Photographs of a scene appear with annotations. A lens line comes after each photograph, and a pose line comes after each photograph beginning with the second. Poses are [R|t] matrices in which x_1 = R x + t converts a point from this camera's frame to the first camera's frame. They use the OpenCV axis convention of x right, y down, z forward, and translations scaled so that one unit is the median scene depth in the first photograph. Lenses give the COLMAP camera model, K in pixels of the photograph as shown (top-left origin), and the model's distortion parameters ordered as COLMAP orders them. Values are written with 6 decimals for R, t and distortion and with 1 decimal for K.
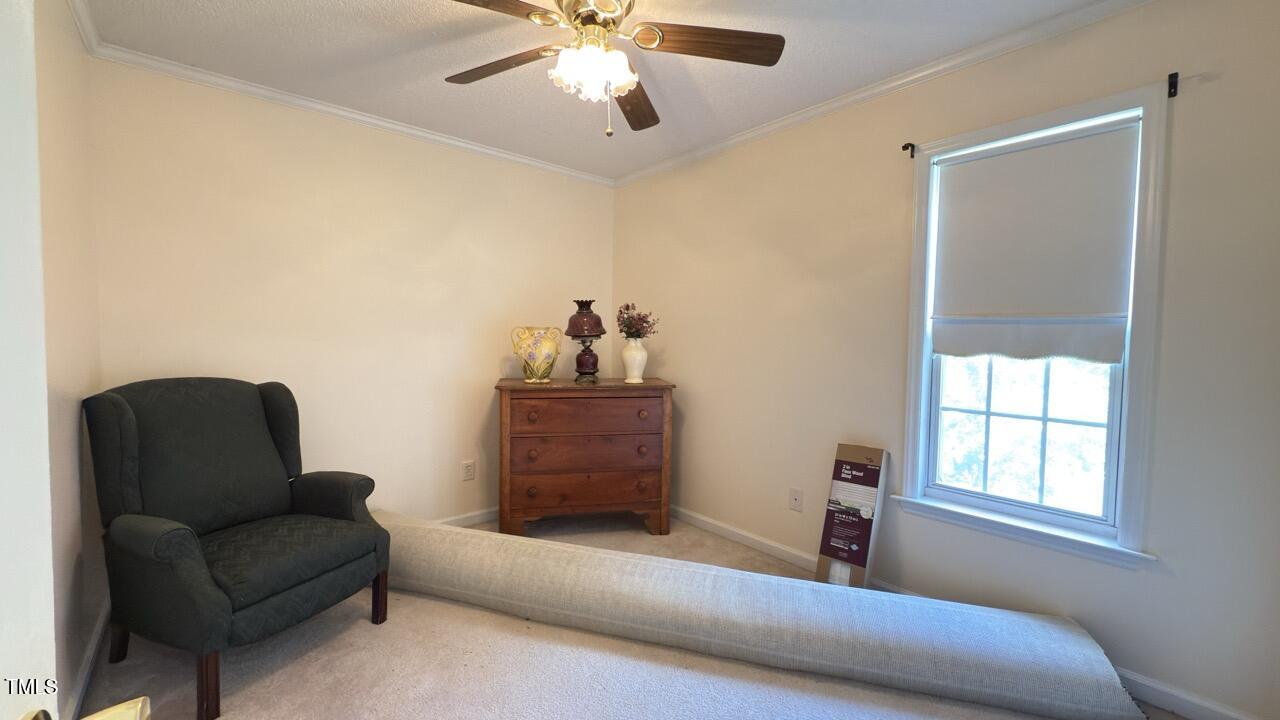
lens RADIAL K [[509.0, 0, 633.6], [0, 509.0, 360.7], [0, 0, 1]] dist [0.001655, 0.000193]
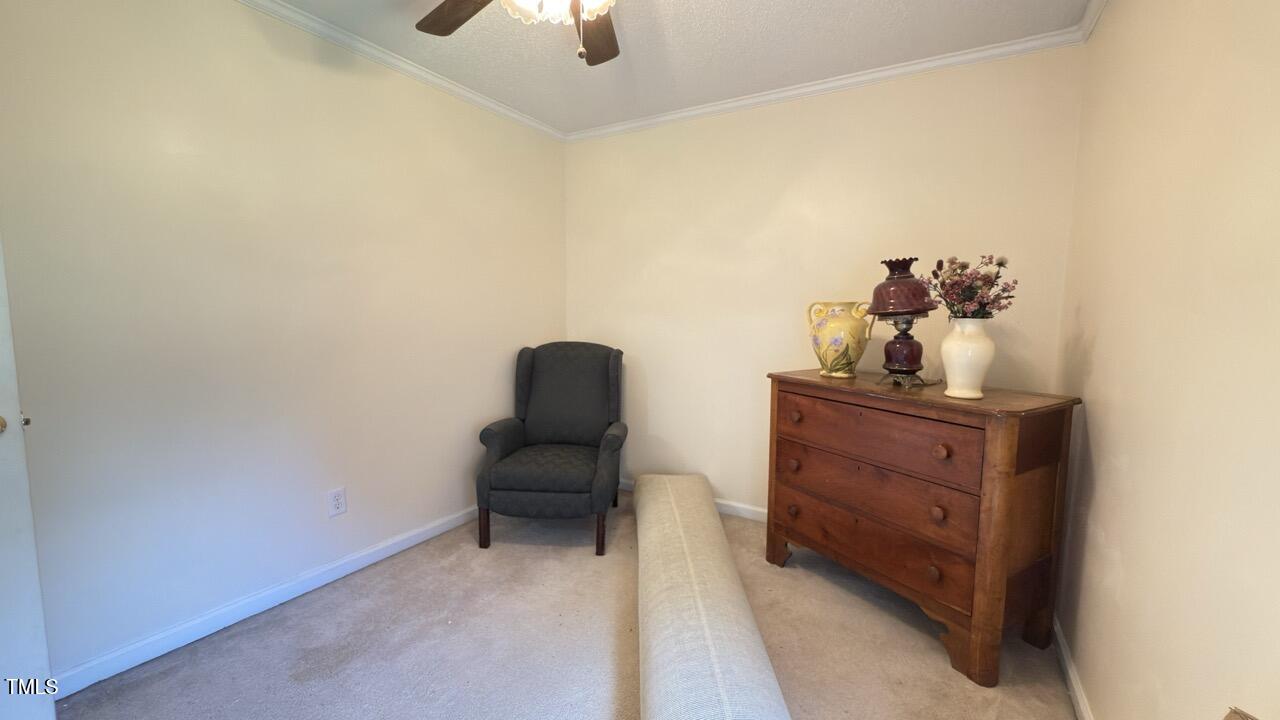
lens RADIAL K [[509.0, 0, 635.3], [0, 509.0, 358.0], [0, 0, 1]] dist [0.001655, 0.000193]
pose [[0.314391, 0.083516, -0.945613, 0.428753], [-0.040906, 0.996389, 0.074400, -0.027146], [0.948412, 0.015291, 0.316672, 0.475569]]
